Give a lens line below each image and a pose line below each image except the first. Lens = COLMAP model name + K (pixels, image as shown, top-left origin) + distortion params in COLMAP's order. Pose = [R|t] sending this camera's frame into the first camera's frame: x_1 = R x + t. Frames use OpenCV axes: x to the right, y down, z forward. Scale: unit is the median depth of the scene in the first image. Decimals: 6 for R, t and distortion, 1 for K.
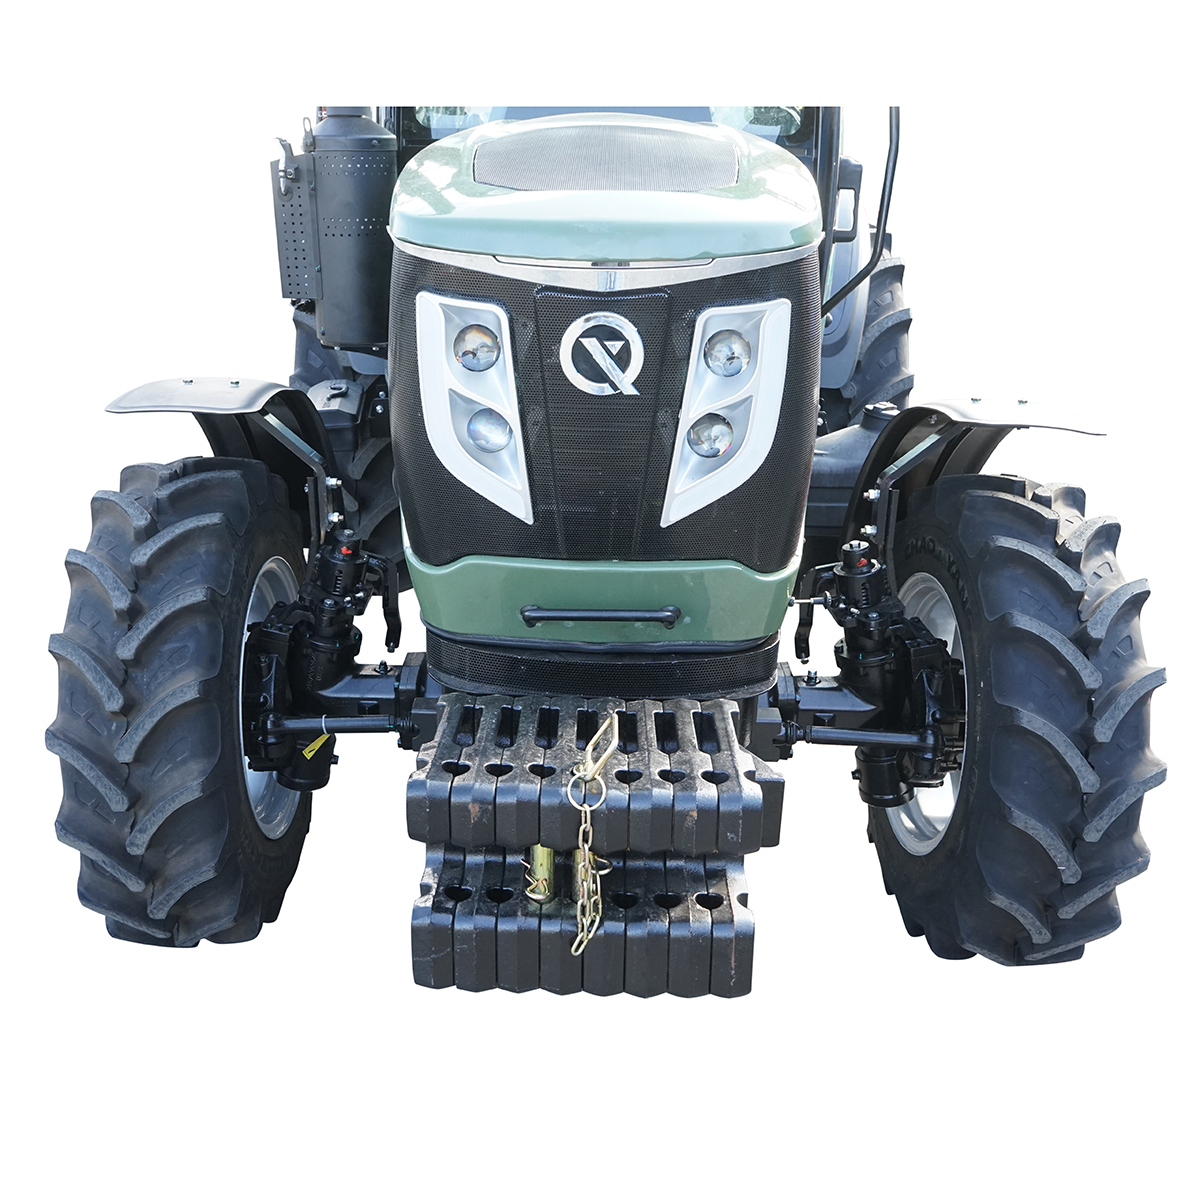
lens RADIAL K [[1222.6, 0, 567.3], [0, 1222.6, 600.5], [0, 0, 1]] dist [-0.017269, -0.014087]
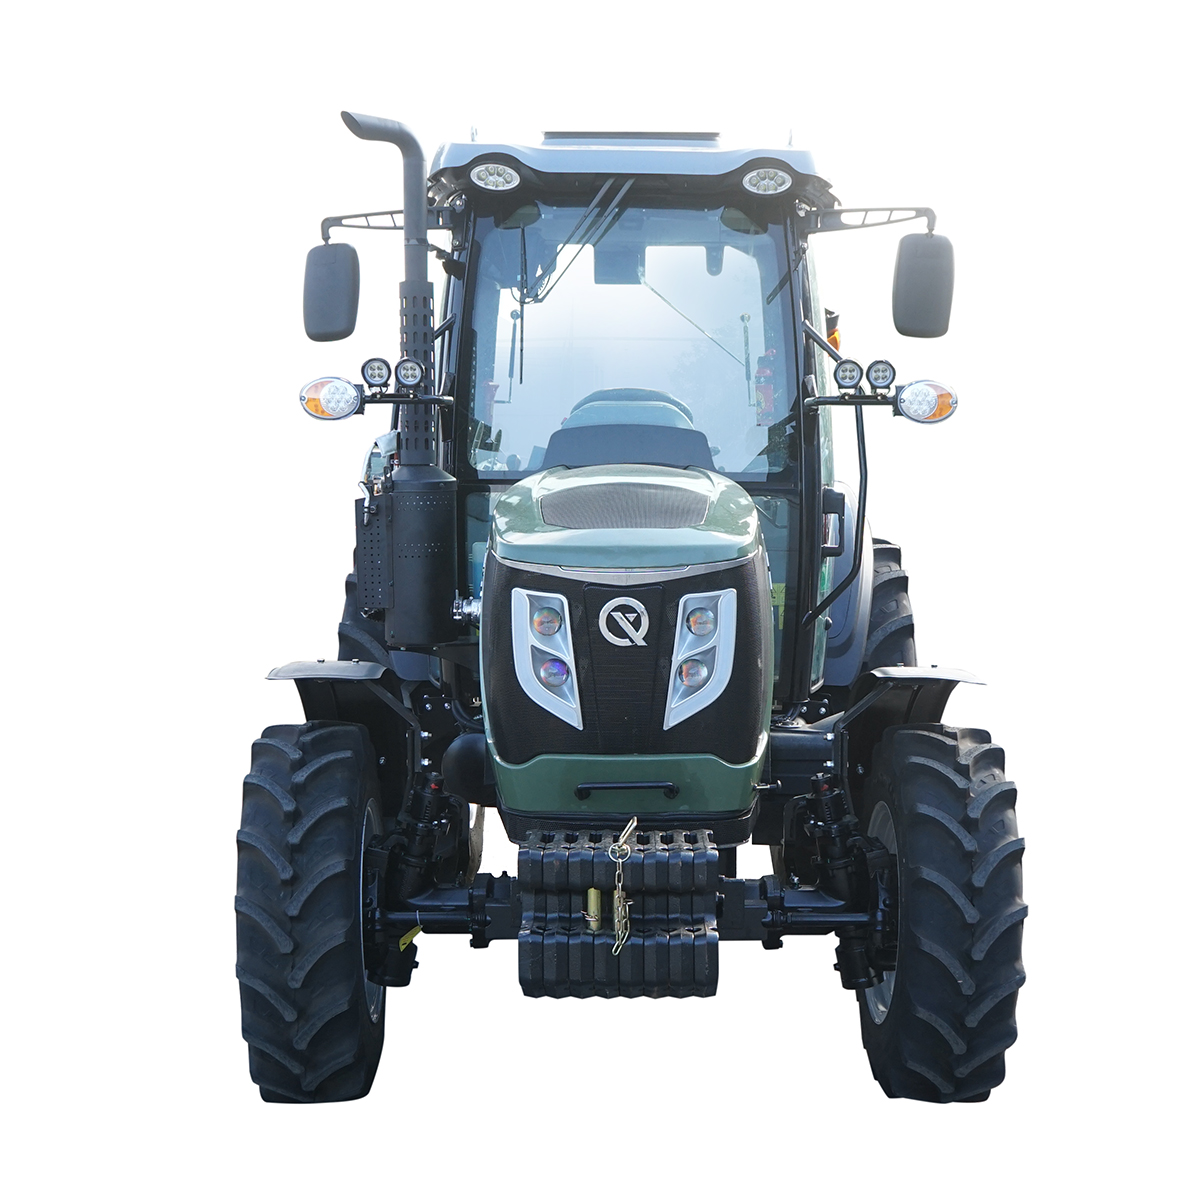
lens RADIAL K [[1222.6, 0, 567.3], [0, 1222.6, 600.5], [0, 0, 1]] dist [-0.017269, -0.014087]
pose [[0.999681, -0.013116, -0.021575, -0.009717], [0.007289, 0.968027, -0.250738, 0.141290], [0.024174, 0.250501, 0.967814, -0.471091]]
